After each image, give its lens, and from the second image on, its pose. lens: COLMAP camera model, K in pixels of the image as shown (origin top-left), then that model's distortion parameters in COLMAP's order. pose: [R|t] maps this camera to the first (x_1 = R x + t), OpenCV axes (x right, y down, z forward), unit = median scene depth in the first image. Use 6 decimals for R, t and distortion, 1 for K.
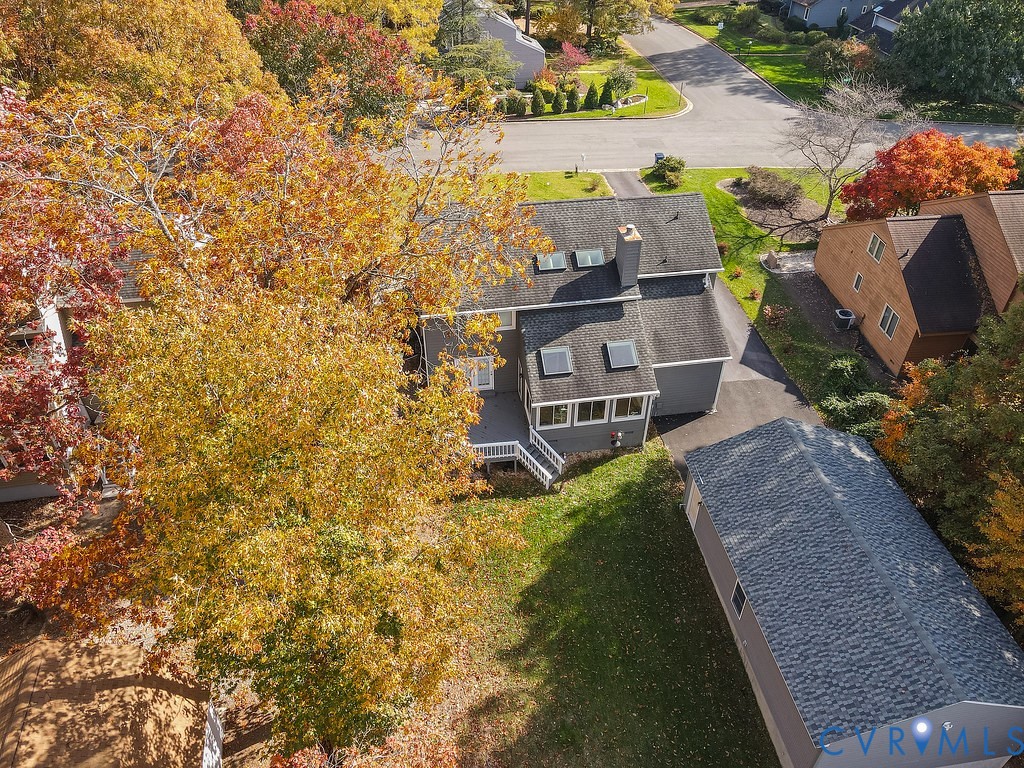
lens RADIAL K [[735.1, 0, 510.9], [0, 735.1, 385.9], [0, 0, 1]] dist [0.007464, 0.022133]
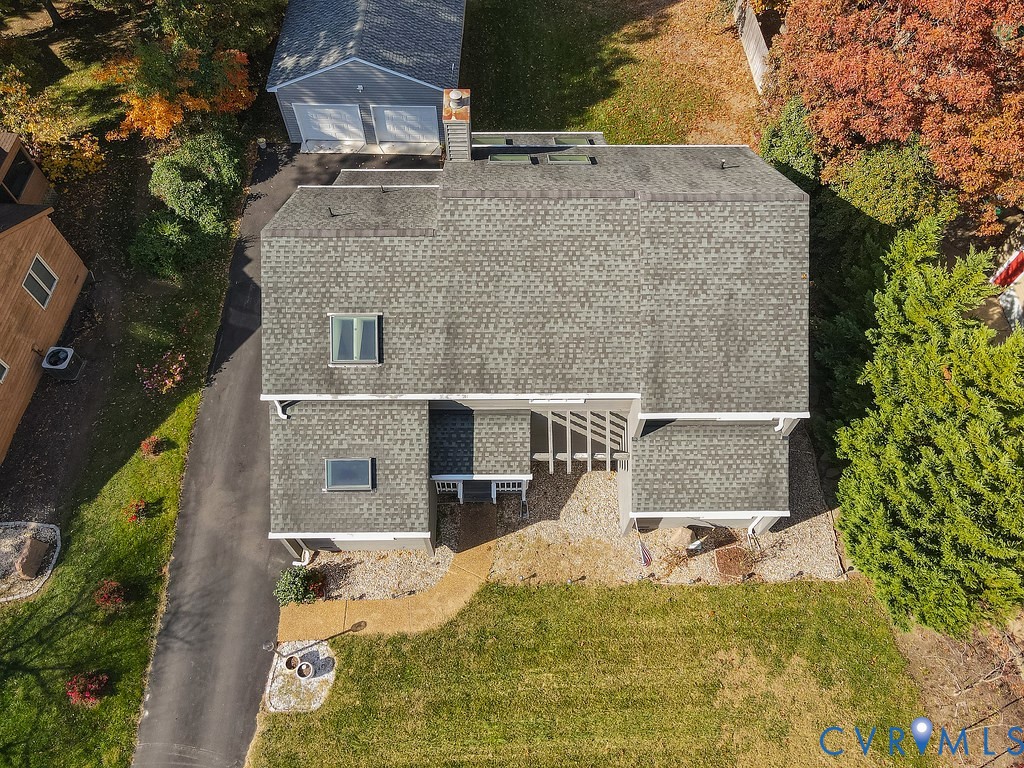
lens RADIAL K [[735.1, 0, 501.4], [0, 735.1, 382.6], [0, 0, 1]] dist [0.007464, 0.022133]
pose [[-0.988341, -0.137299, 0.065817, 0.044624], [0.088554, -0.166702, 0.982023, -0.855138], [-0.123859, 0.976401, 0.176916, 1.073718]]
